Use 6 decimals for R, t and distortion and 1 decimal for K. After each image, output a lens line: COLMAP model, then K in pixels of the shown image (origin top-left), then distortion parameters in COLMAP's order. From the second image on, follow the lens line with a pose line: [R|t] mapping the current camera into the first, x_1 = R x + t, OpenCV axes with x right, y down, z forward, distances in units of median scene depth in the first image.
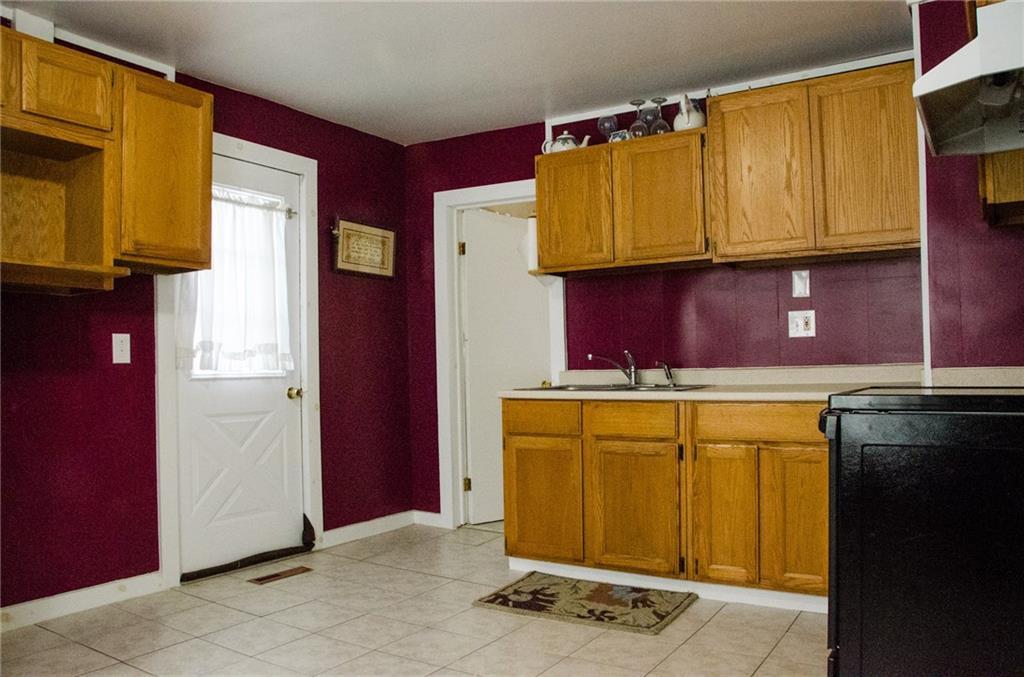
lens RADIAL K [[799.2, 0, 502.4], [0, 799.2, 342.3], [0, 0, 1]] dist [-0.135440, 0.071368]
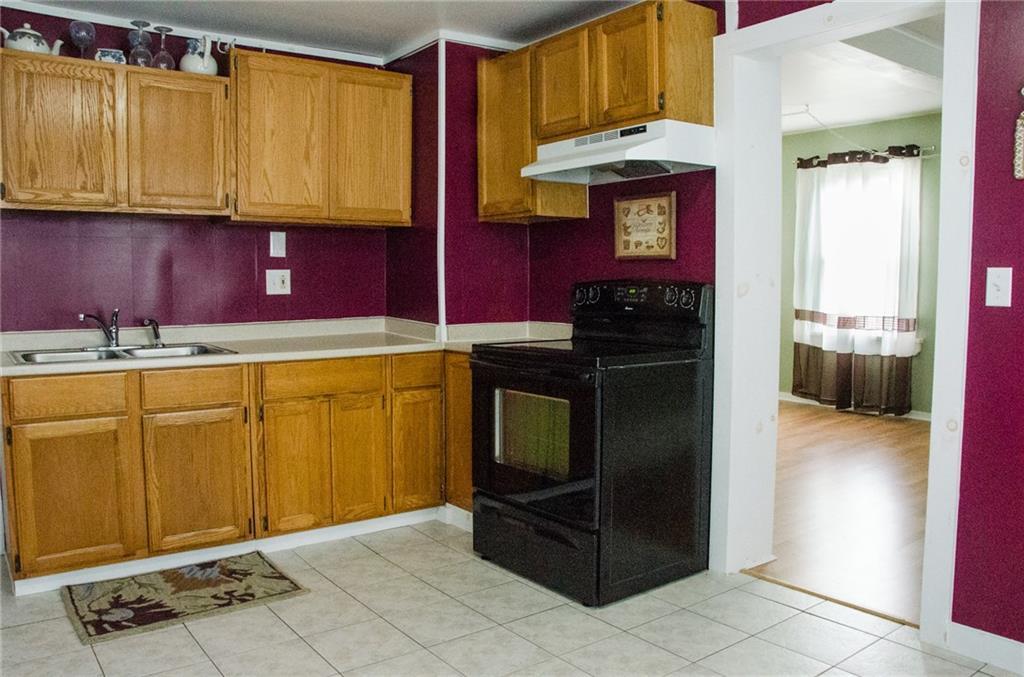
lens RADIAL K [[799.2, 0, 512.1], [0, 799.2, 341.9], [0, 0, 1]] dist [-0.135440, 0.071368]
pose [[0.358021, -0.059586, 0.931810, -0.552931], [-0.035926, 0.996344, 0.077516, -0.039609], [-0.933022, -0.061228, 0.354571, 0.338664]]
